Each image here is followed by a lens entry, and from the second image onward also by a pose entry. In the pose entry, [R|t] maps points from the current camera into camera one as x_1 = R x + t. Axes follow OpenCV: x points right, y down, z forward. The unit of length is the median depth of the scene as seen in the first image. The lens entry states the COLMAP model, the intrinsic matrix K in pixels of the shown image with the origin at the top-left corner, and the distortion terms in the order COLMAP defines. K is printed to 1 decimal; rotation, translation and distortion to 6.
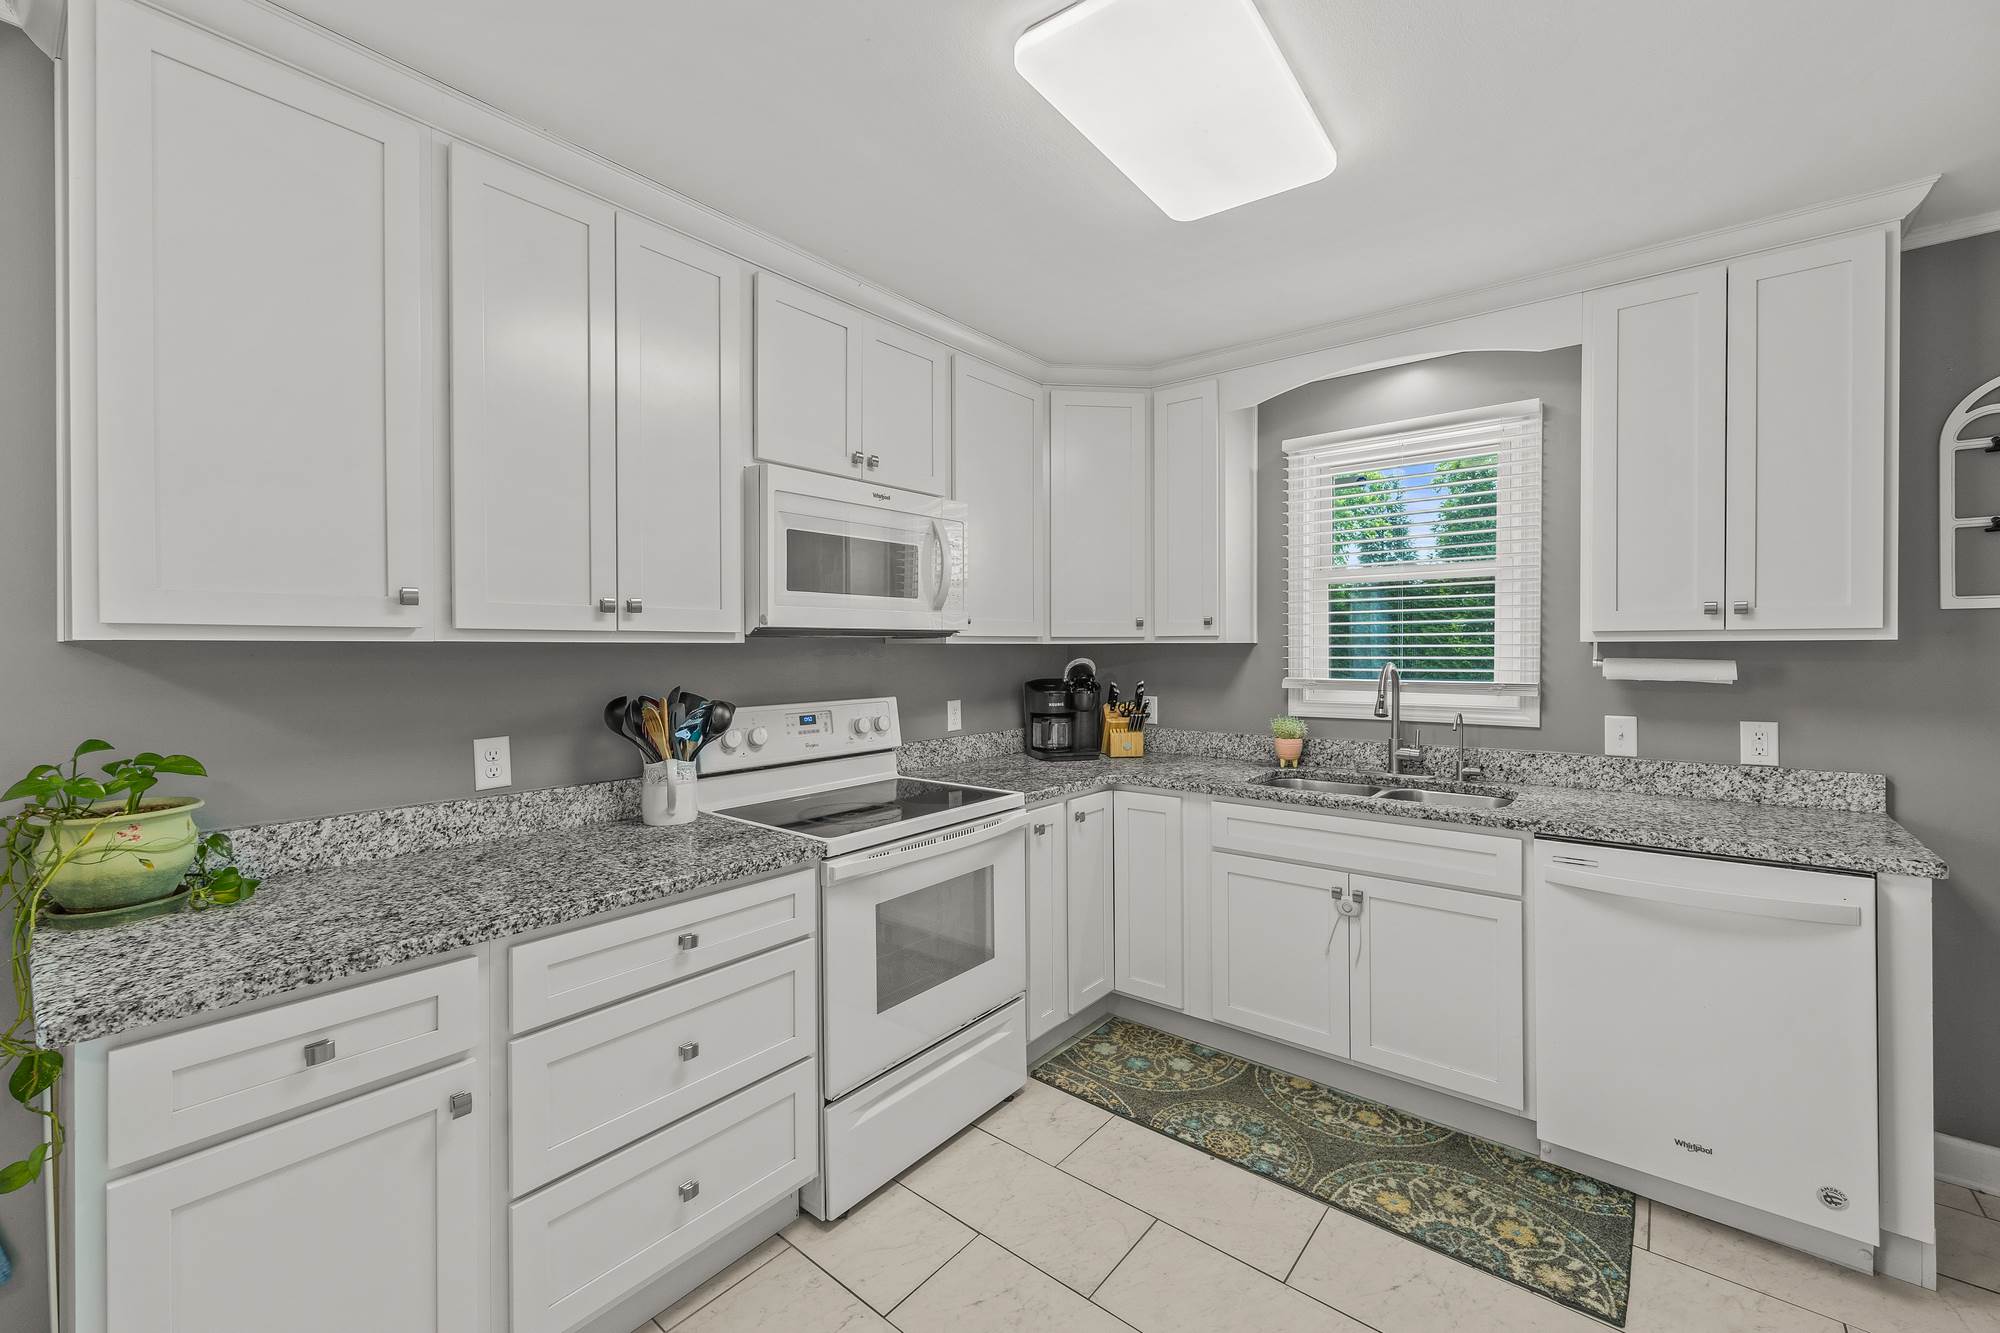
lens RADIAL K [[809.9, 0, 1000.1], [0, 809.9, 656.0], [0, 0, 1]] dist [0.003041, -0.000268]
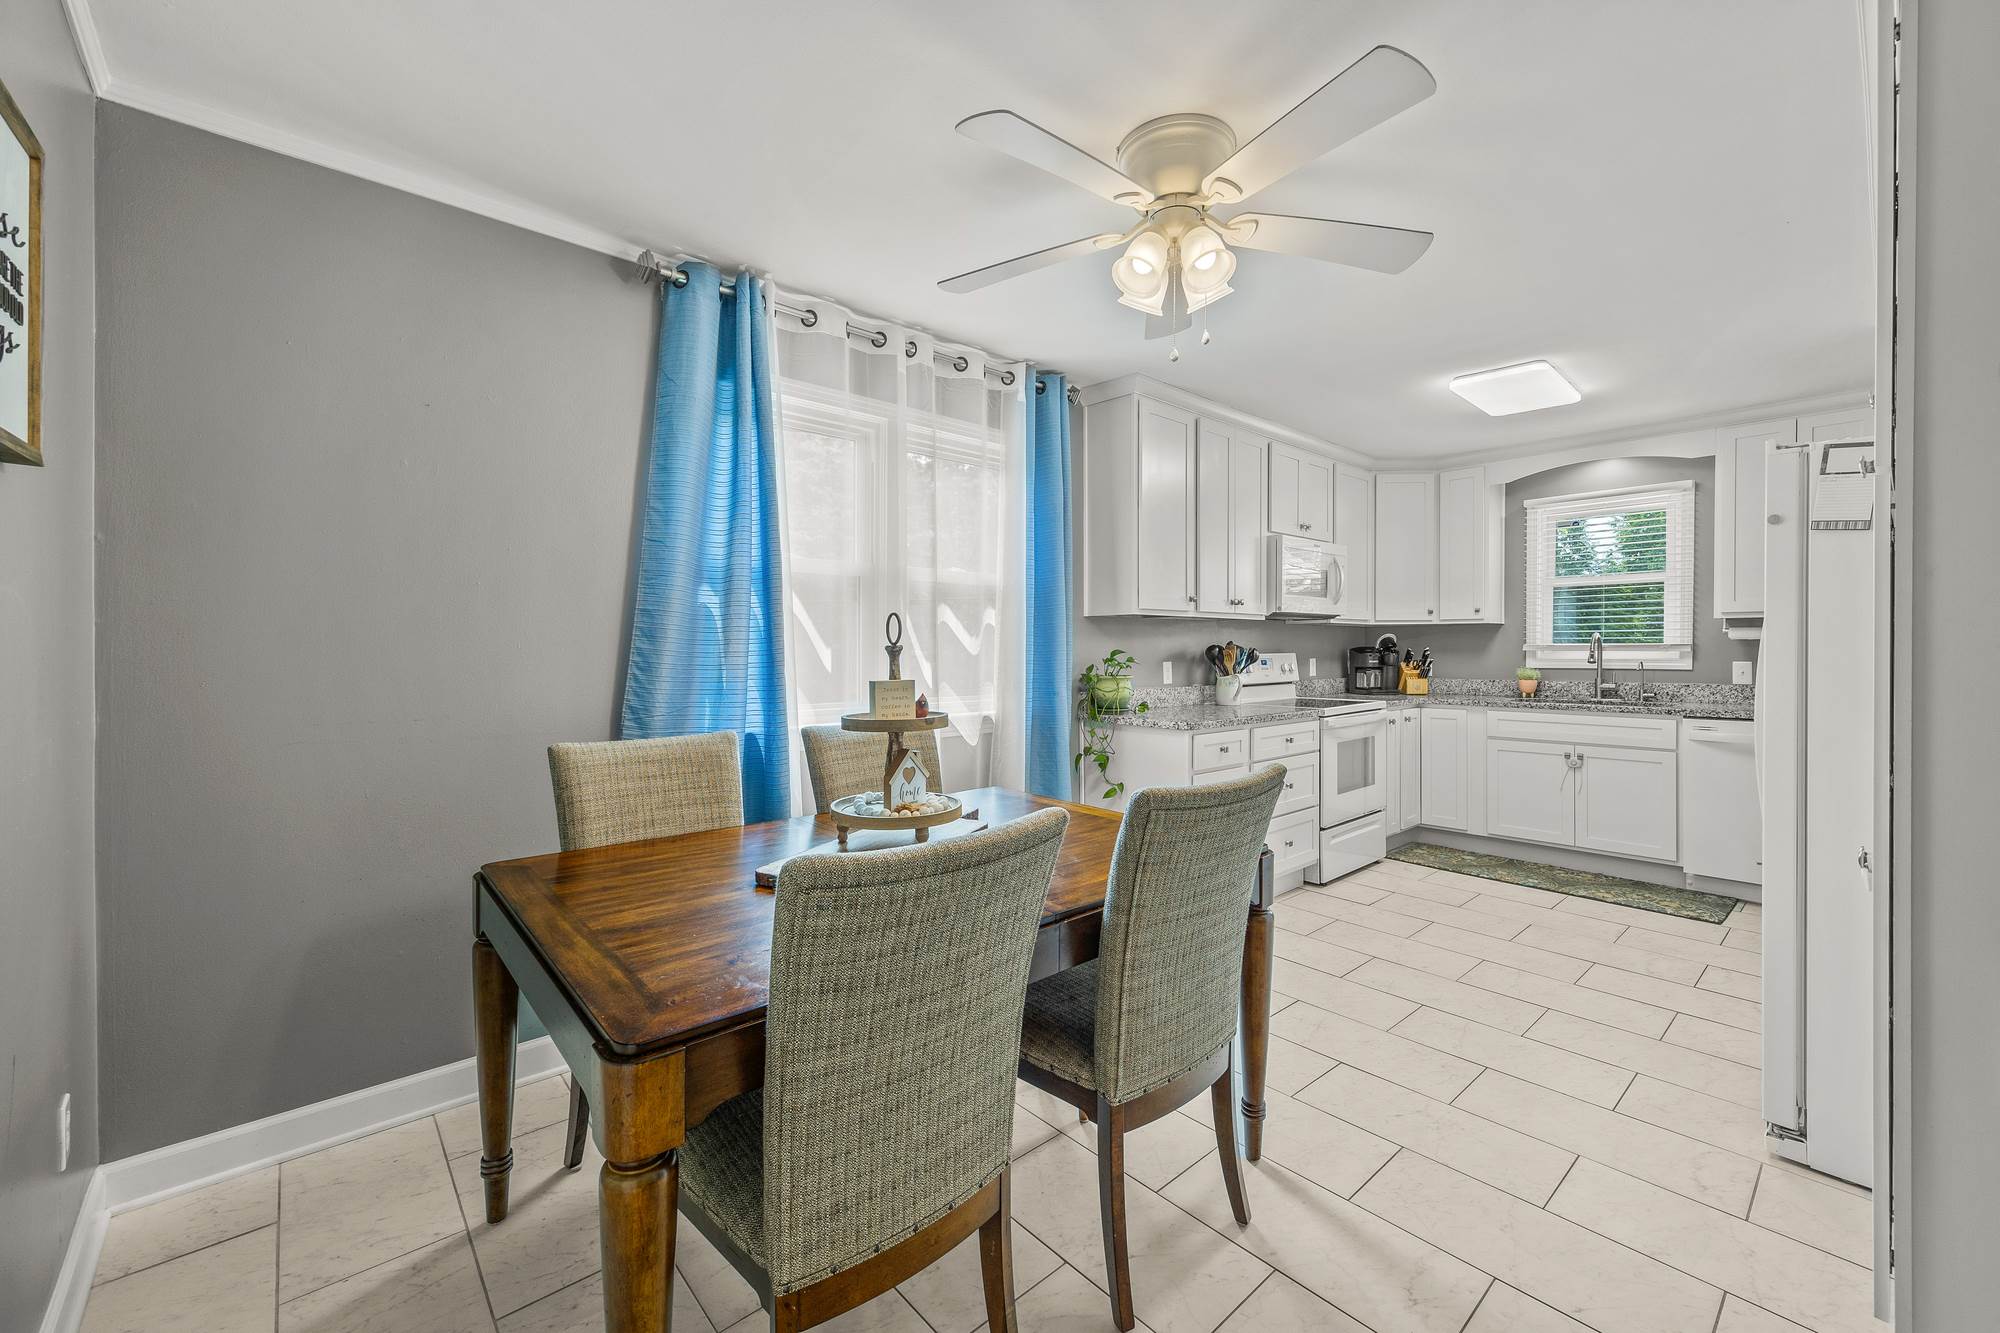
lens RADIAL K [[809.9, 0, 1017.1], [0, 809.9, 659.1], [0, 0, 1]] dist [0.003041, -0.000268]
pose [[0.989959, 0.001272, -0.141346, -0.523773], [-0.000780, 0.999993, 0.003537, 0.062563], [0.141349, -0.003391, 0.989954, -0.931990]]
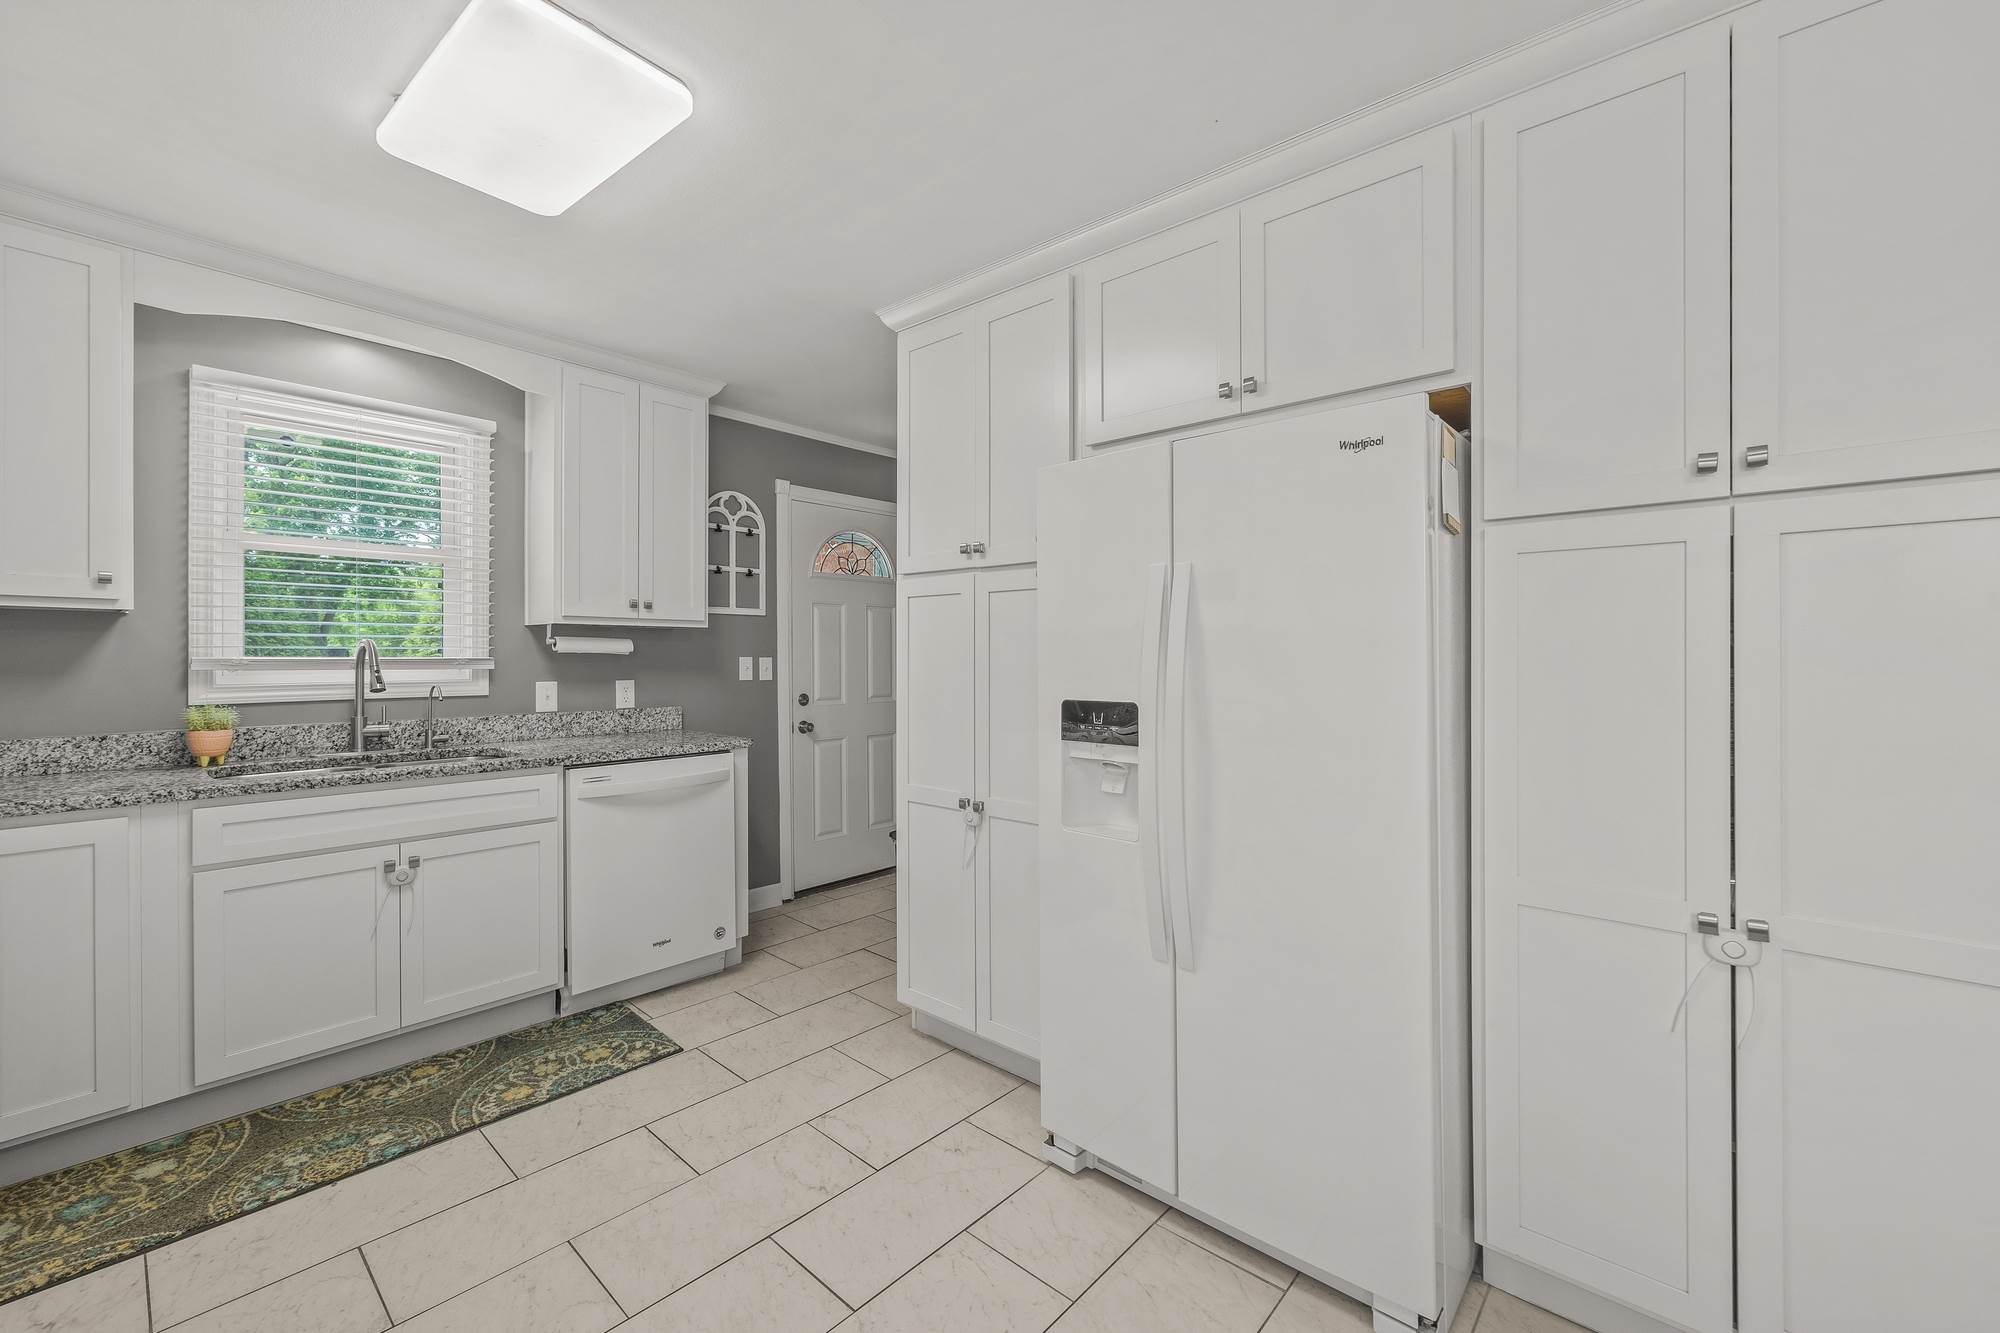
lens RADIAL K [[809.9, 0, 1002.4], [0, 809.9, 656.0], [0, 0, 1]] dist [0.003041, -0.000268]
pose [[0.046072, 0.004237, 0.998929, -0.505085], [0.005836, 0.999973, -0.004510, 0.041036], [-0.998921, 0.006037, 0.046046, 0.189745]]
